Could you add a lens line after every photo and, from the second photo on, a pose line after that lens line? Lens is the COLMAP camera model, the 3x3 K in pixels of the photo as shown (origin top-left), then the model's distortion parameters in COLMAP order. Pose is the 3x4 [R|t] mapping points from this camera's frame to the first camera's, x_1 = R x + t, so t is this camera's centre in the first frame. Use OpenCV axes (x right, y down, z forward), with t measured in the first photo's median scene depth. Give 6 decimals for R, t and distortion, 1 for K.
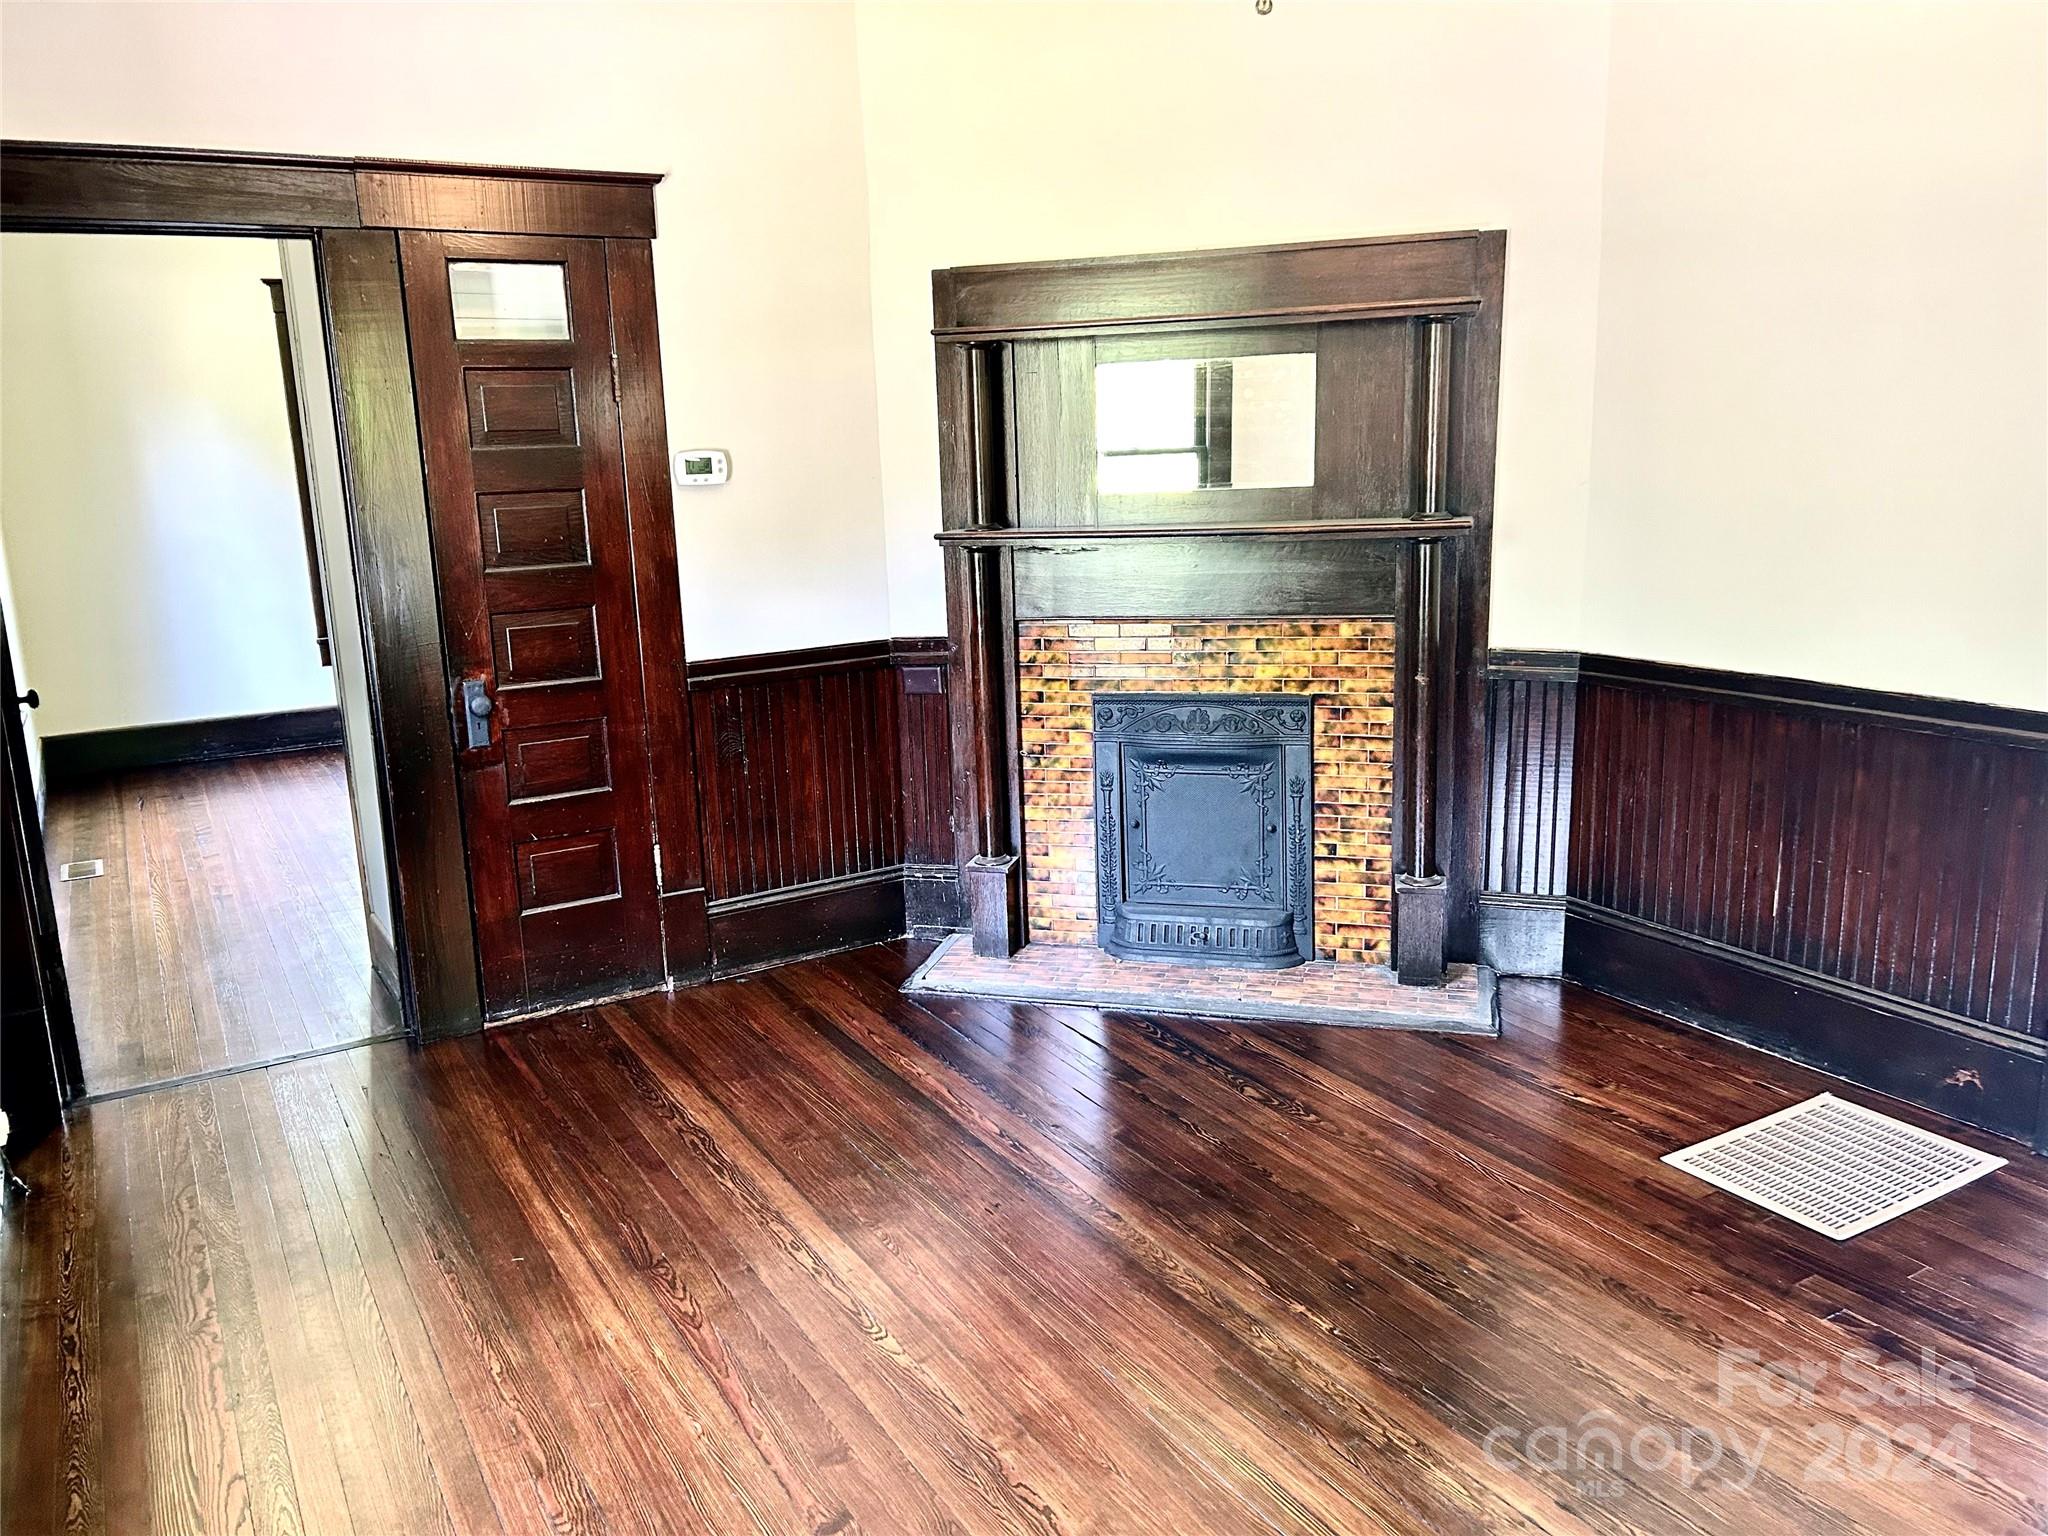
lens RADIAL K [[1534.3, 0, 1024.1], [0, 1534.3, 763.2], [0, 0, 1]] dist [0.068069, -0.076380]
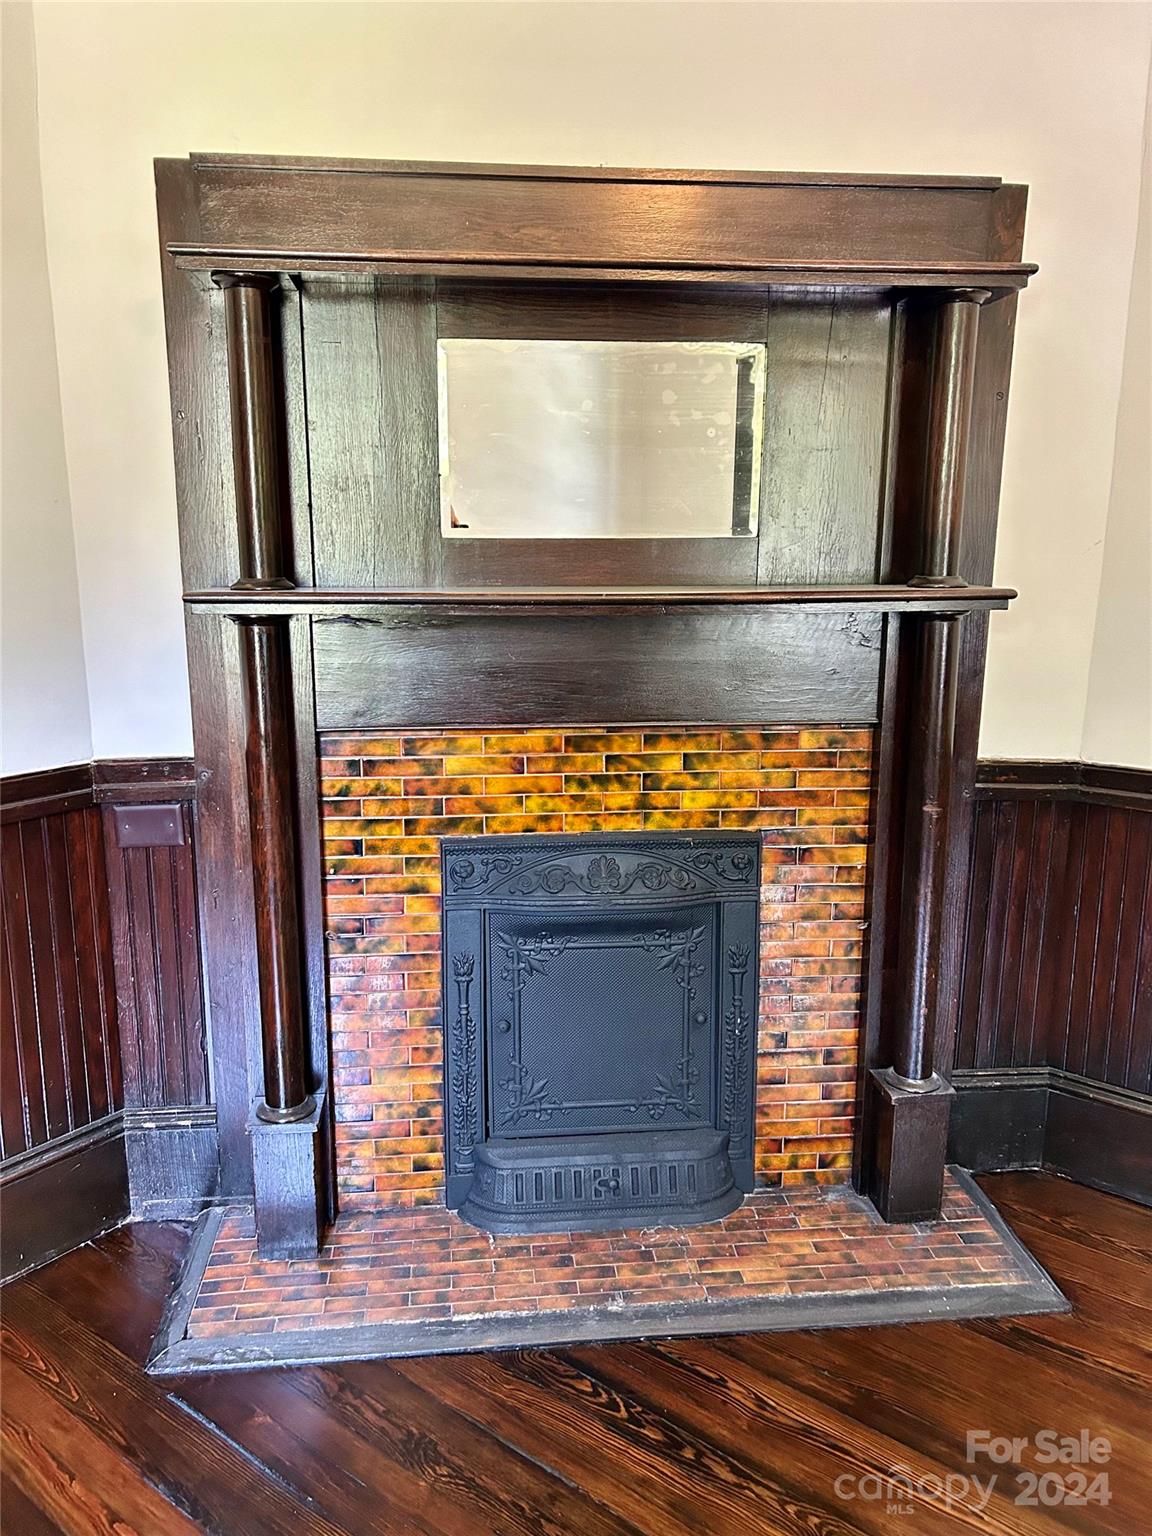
lens RADIAL K [[1150.7, 0, 575.8], [0, 1150.7, 774.6], [0, 0, 1]] dist [0.068069, -0.076380]
pose [[0.927221, -0.037121, 0.372672, -0.085939], [0.041639, 0.999124, -0.004079, -0.069429], [-0.372194, 0.019300, 0.927954, 0.519484]]
